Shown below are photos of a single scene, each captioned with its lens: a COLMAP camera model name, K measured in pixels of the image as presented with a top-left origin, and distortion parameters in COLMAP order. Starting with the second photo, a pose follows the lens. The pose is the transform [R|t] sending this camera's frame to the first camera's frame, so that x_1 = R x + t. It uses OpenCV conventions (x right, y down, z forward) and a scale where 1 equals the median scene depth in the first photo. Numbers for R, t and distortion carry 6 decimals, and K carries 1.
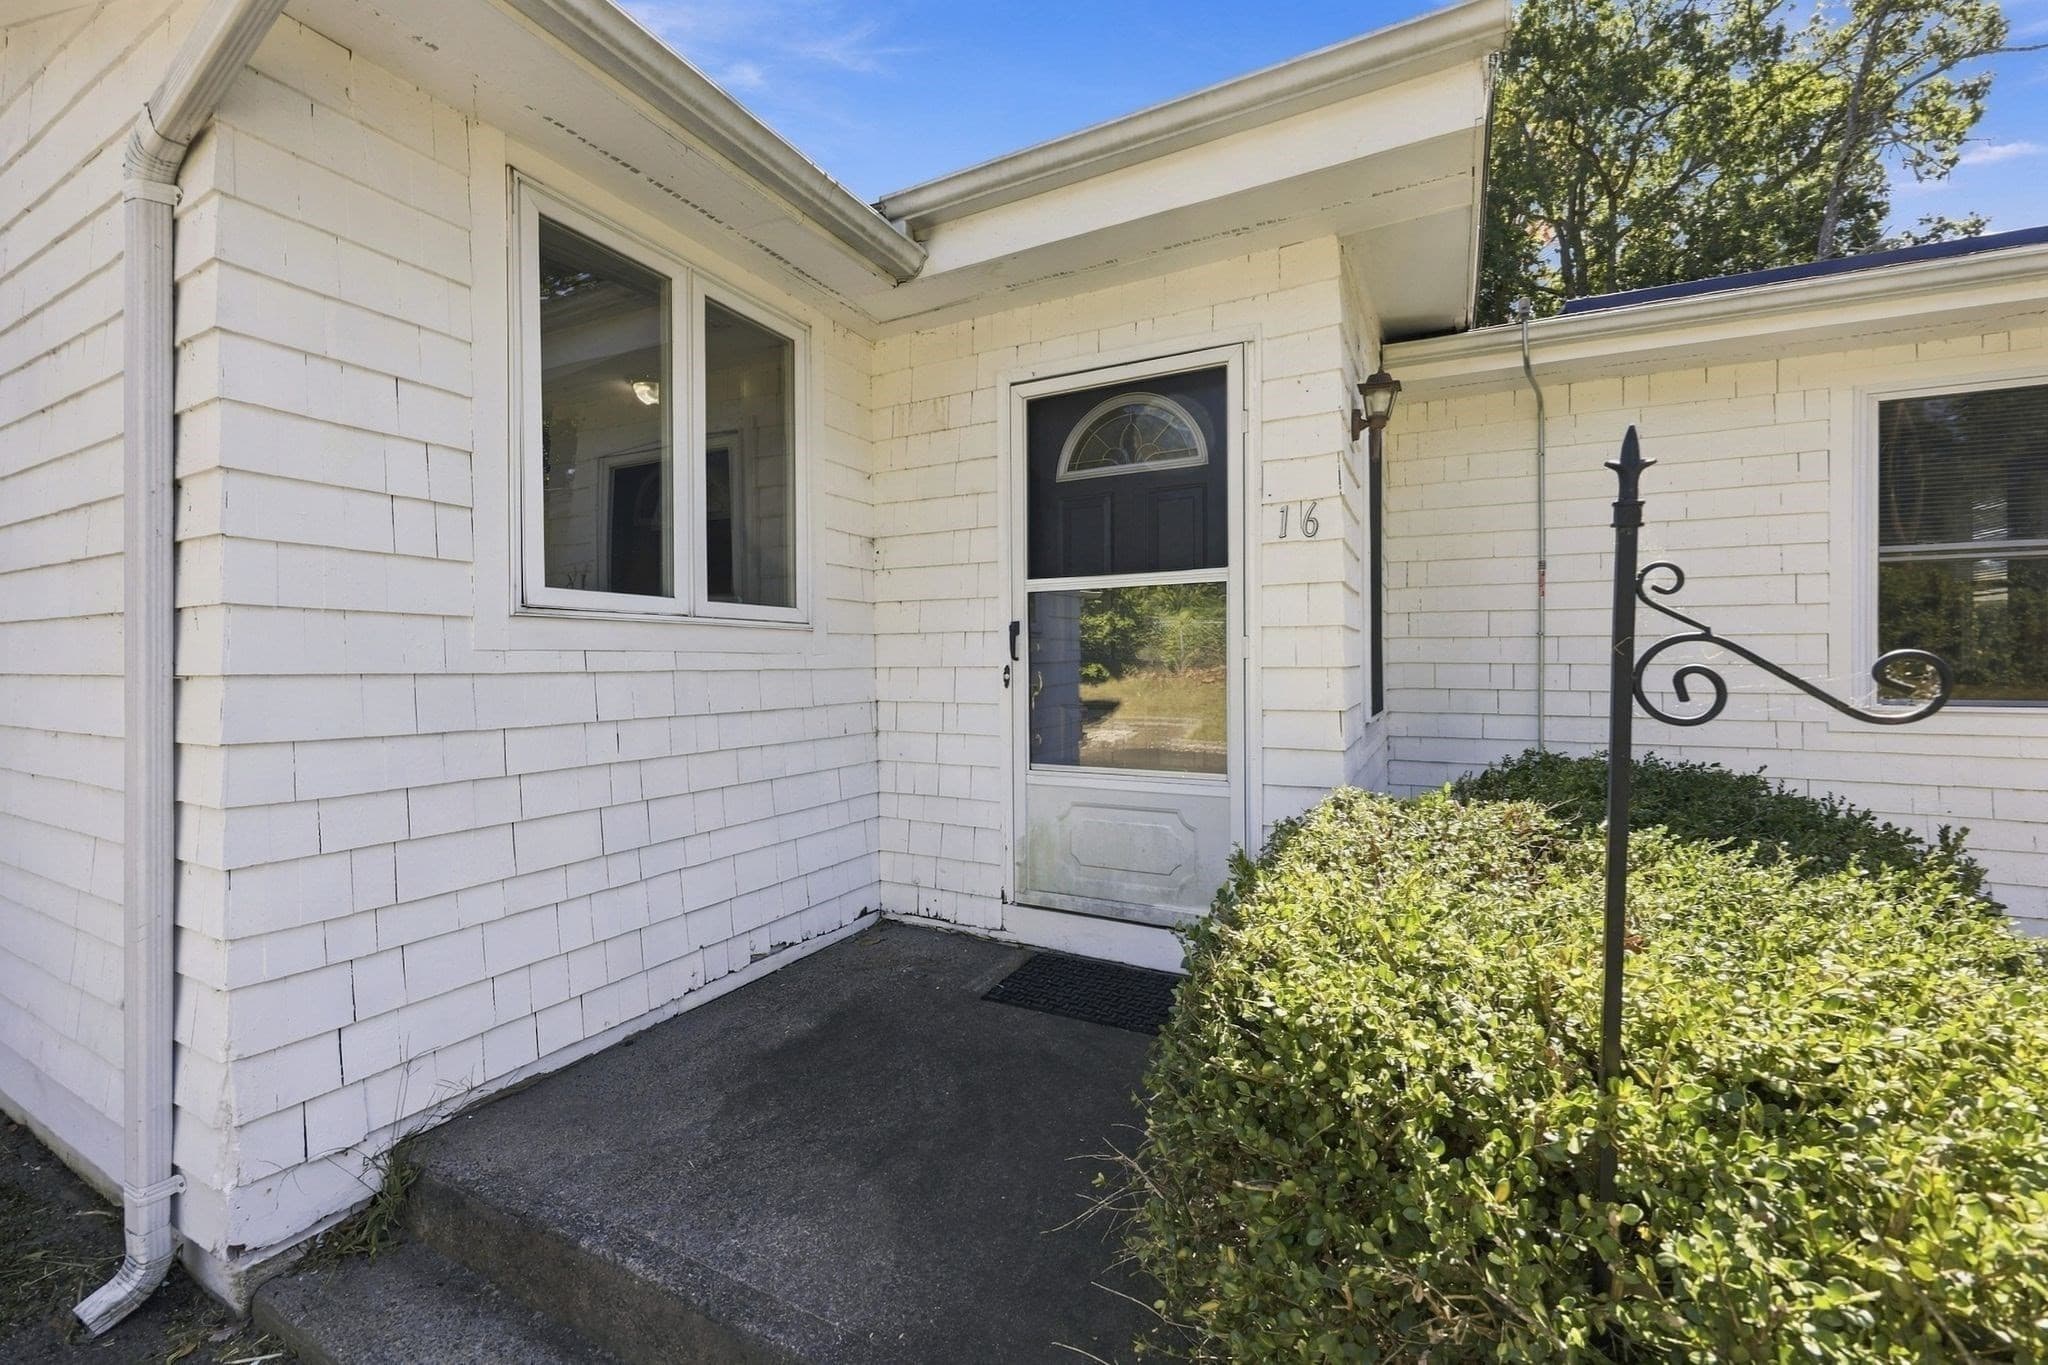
lens RADIAL K [[817.0, 0, 1022.5], [0, 817.0, 667.5], [0, 0, 1]] dist [-0.016762, 0.000015]
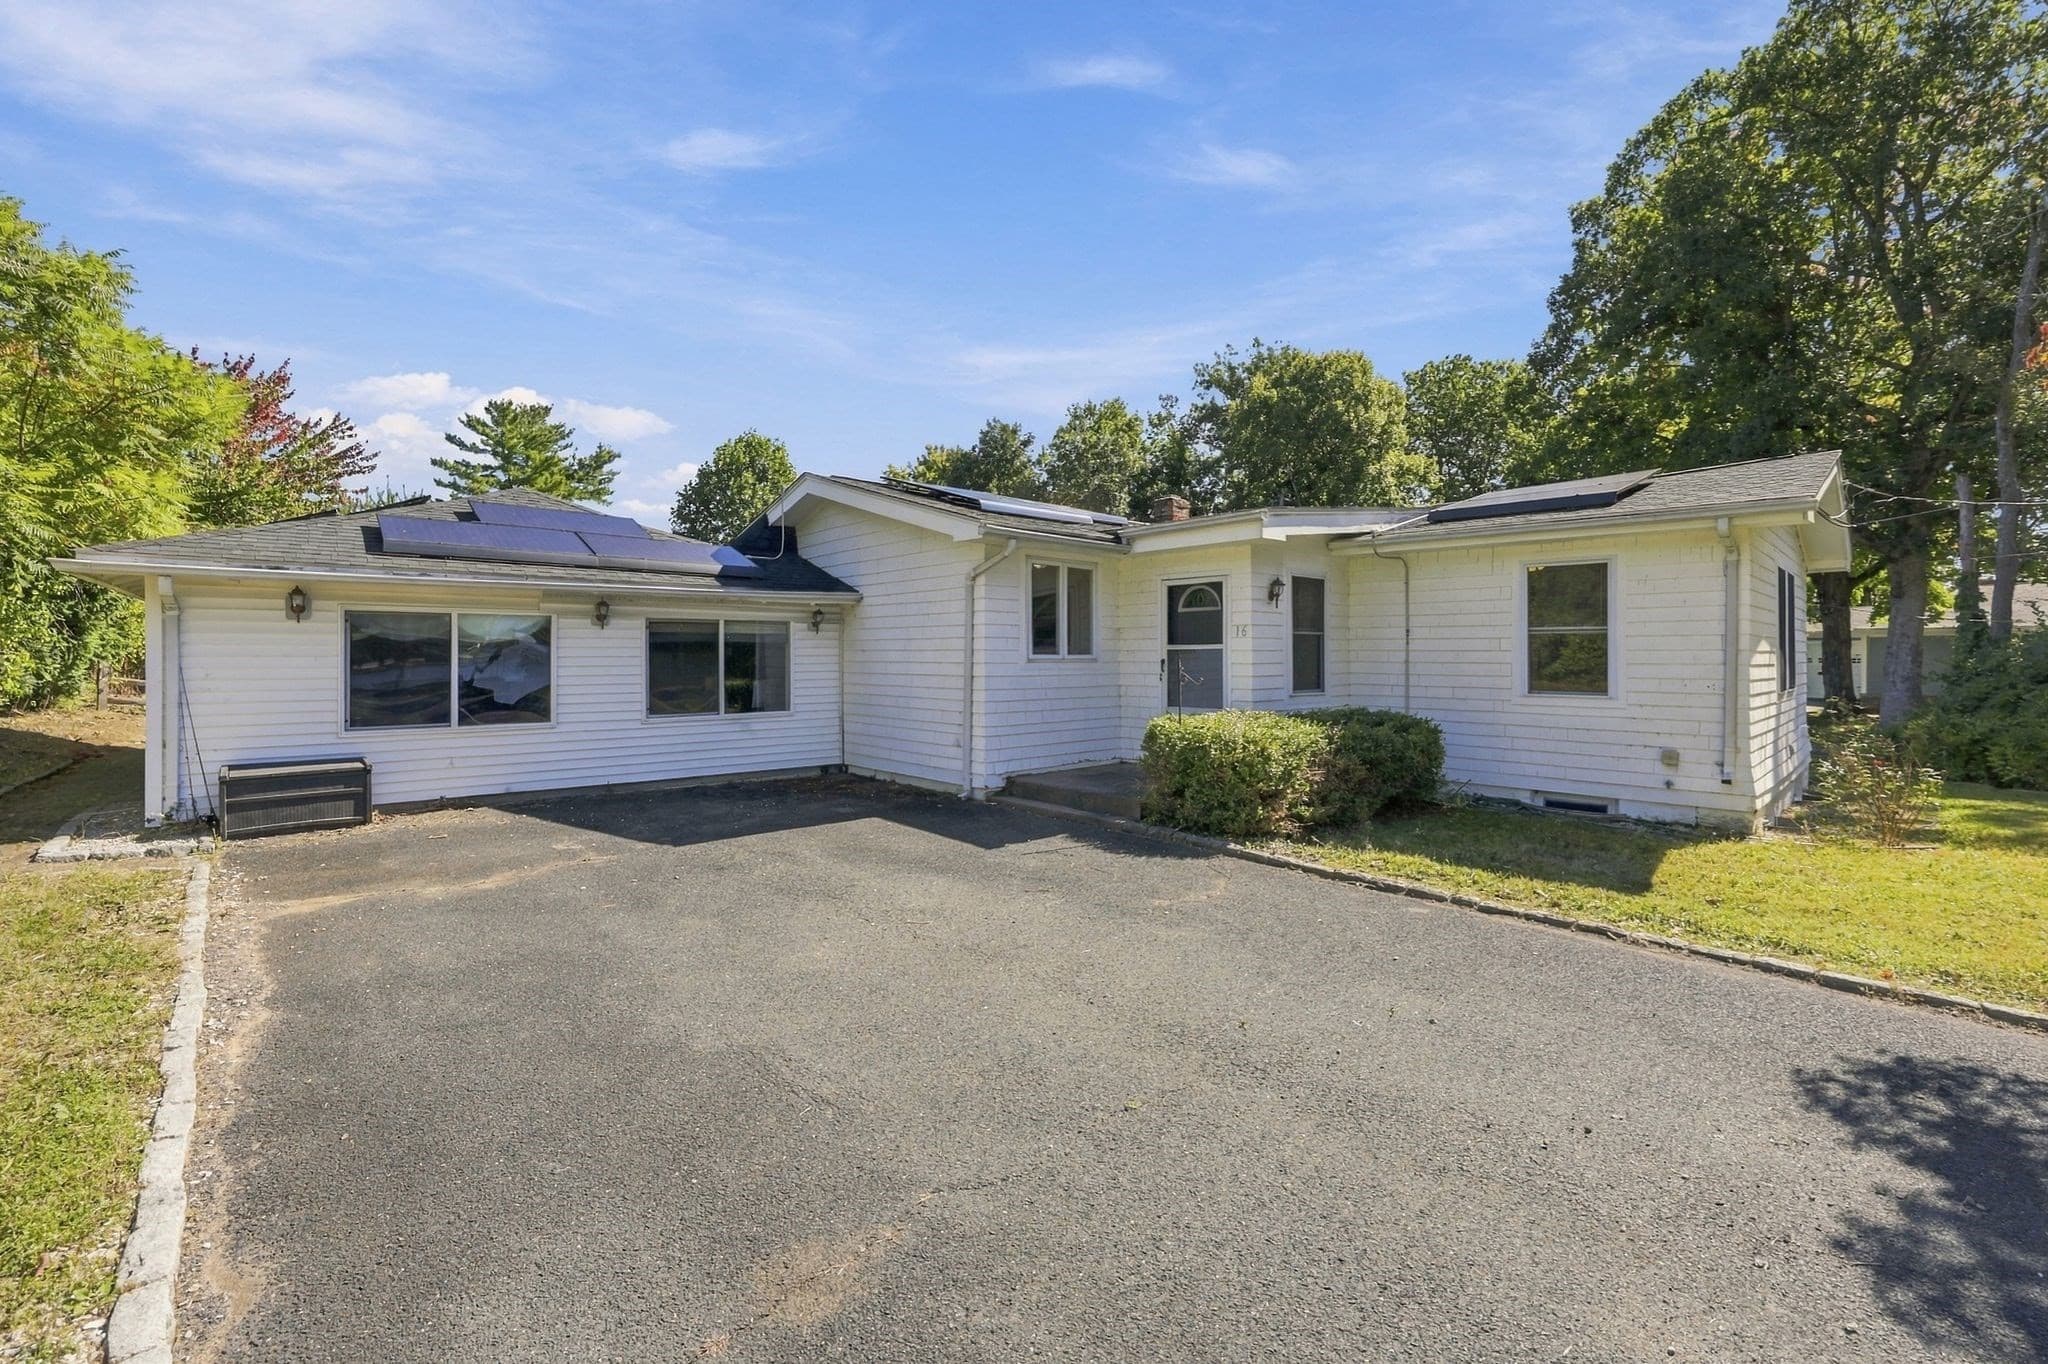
lens RADIAL K [[817.0, 0, 1022.5], [0, 817.0, 667.0], [0, 0, 1]] dist [-0.016762, 0.000015]
pose [[0.932751, 0.008114, -0.360429, 0.595441], [-0.005636, 0.999953, 0.007926, -0.048880], [0.360477, -0.005361, 0.932753, -2.006442]]
